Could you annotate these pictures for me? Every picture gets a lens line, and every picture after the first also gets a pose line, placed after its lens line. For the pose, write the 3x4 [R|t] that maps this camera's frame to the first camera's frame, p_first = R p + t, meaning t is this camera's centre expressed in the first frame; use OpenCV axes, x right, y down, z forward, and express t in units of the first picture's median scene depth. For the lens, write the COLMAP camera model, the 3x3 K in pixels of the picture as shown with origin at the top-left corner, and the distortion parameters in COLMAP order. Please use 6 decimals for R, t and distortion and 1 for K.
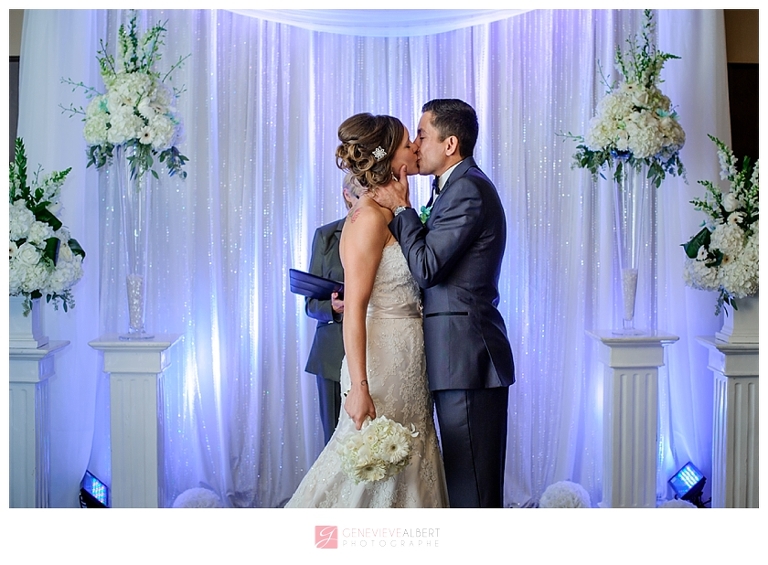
lens RADIAL K [[1213.0, 0, 423.1], [0, 1213.0, 246.1], [0, 0, 1]] dist [-0.138020, 0.000000]
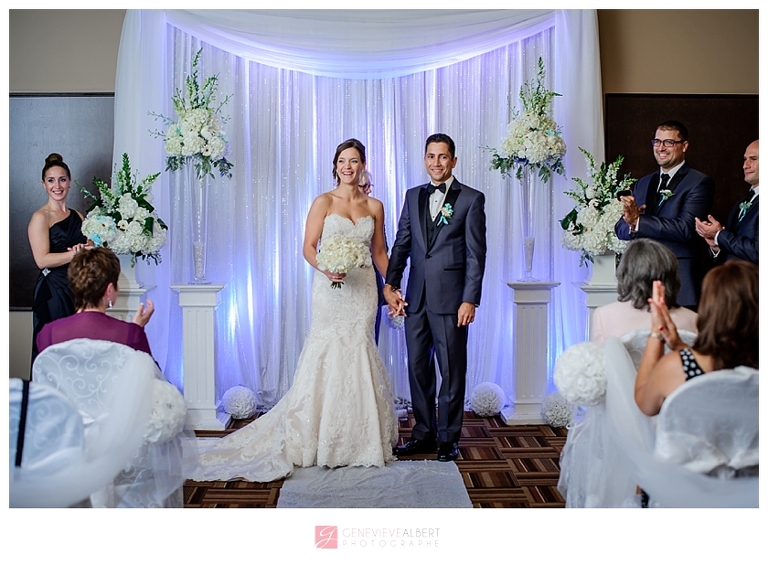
lens RADIAL K [[1213.0, 0, 383.7], [0, 1213.0, 280.7], [0, 0, 1]] dist [-0.138020, 0.000000]
pose [[0.999448, -0.002025, -0.033171, 0.042877], [0.003374, 0.999168, 0.040650, 0.011155], [0.033062, -0.040739, 0.998623, -0.503436]]
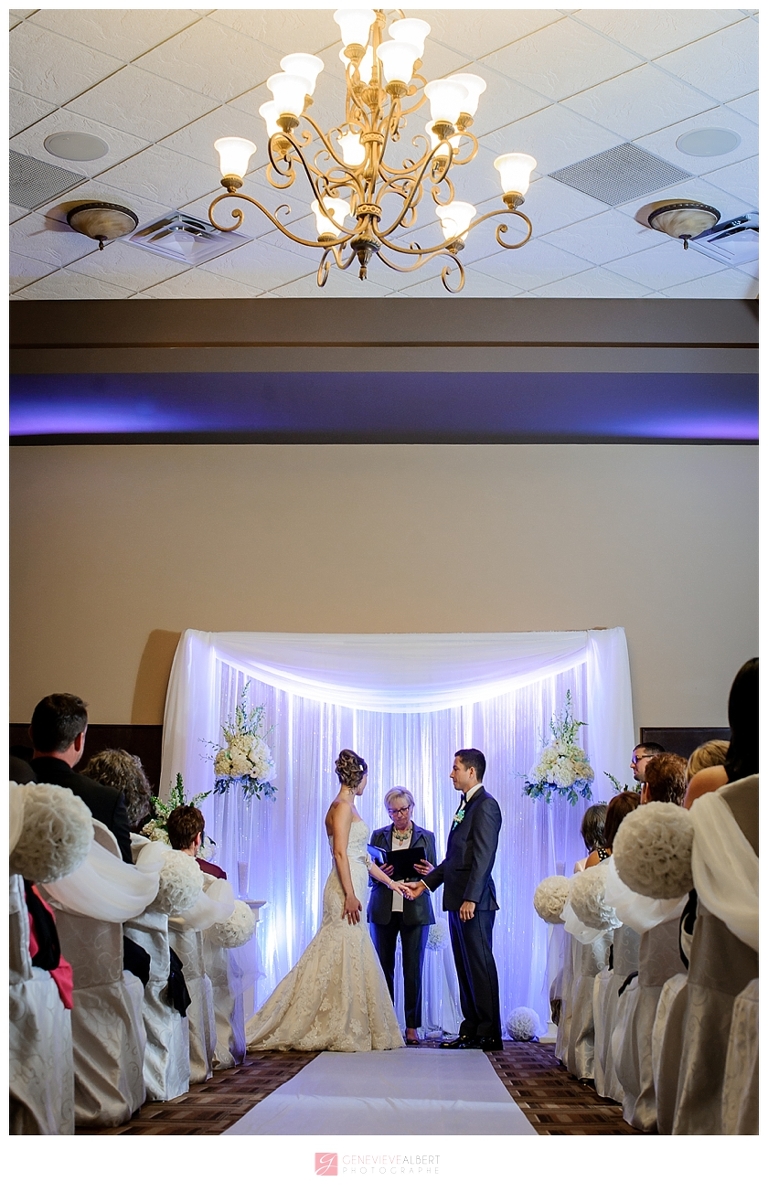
lens RADIAL K [[1925.7, 0, 382.5], [0, 1925.7, 598.5], [0, 0, 1]] dist [-0.036446, 0.000000]
pose [[0.997004, -0.011342, -0.076516, 0.139347], [-0.006751, 0.972658, -0.232144, 0.268646], [0.077056, 0.231965, 0.969667, -1.494685]]
